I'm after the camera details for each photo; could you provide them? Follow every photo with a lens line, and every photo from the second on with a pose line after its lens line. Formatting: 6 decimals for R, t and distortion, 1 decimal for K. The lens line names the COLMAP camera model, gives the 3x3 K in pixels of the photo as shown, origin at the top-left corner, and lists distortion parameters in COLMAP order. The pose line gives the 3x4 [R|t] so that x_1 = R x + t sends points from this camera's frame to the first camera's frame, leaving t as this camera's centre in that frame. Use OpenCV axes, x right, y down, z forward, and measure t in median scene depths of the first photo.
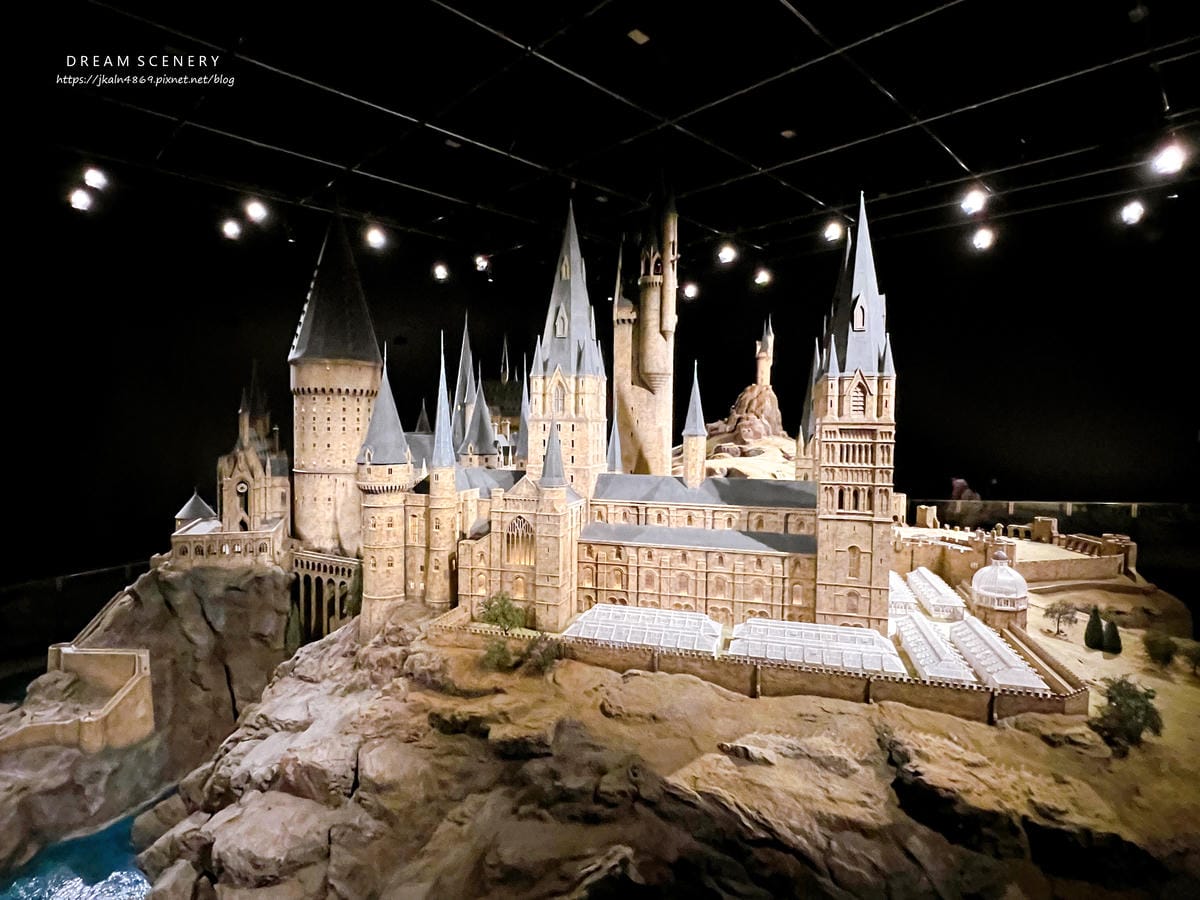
lens RADIAL K [[633.8, 0, 594.9], [0, 633.8, 447.8], [0, 0, 1]] dist [-0.003188, -0.000350]
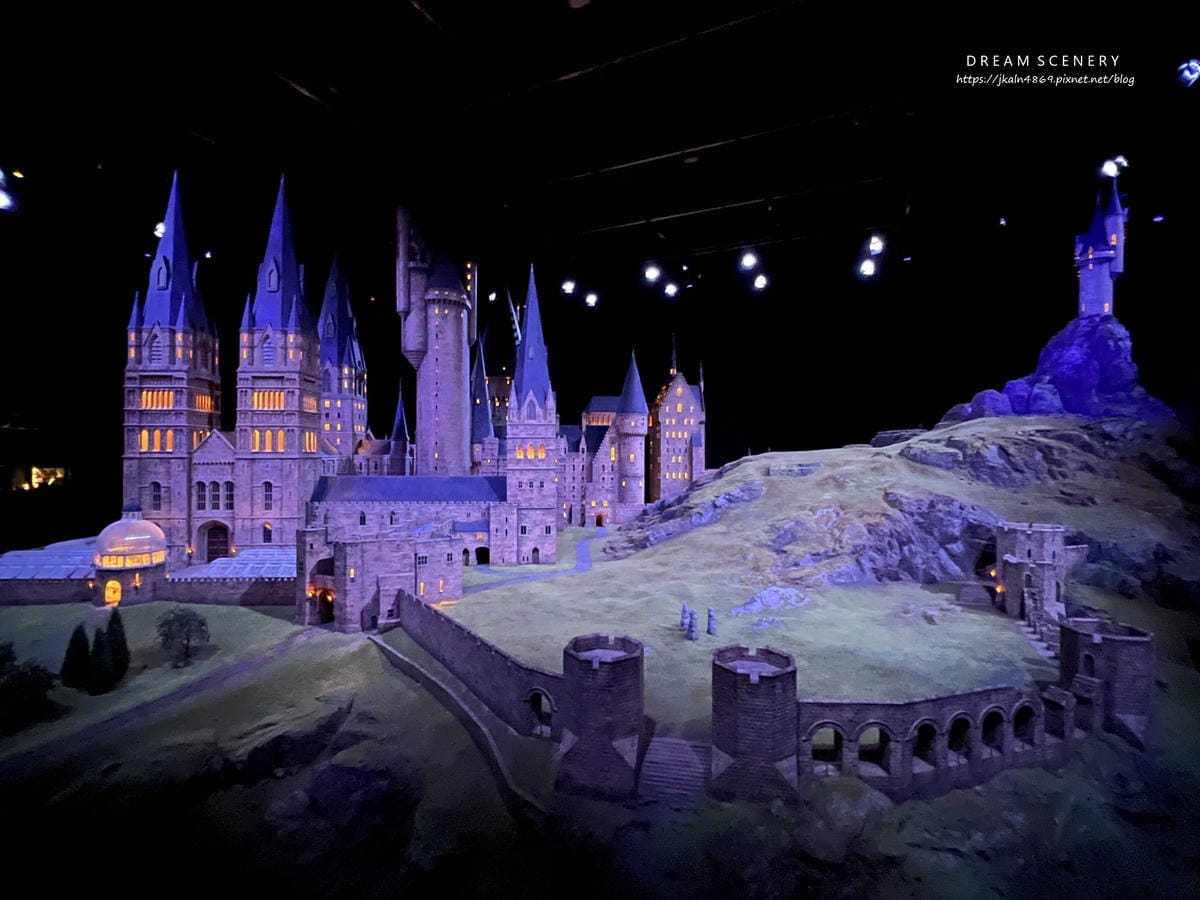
lens RADIAL K [[589.4, 0, 600.0], [0, 589.4, 450.0], [0, 0, 1]] dist [-0.002767, -0.000314]
pose [[0.335871, -0.015813, -0.941775, 1.530843], [-0.034874, 0.998965, -0.029211, 0.091845], [0.941262, 0.042655, 0.334972, 1.277107]]
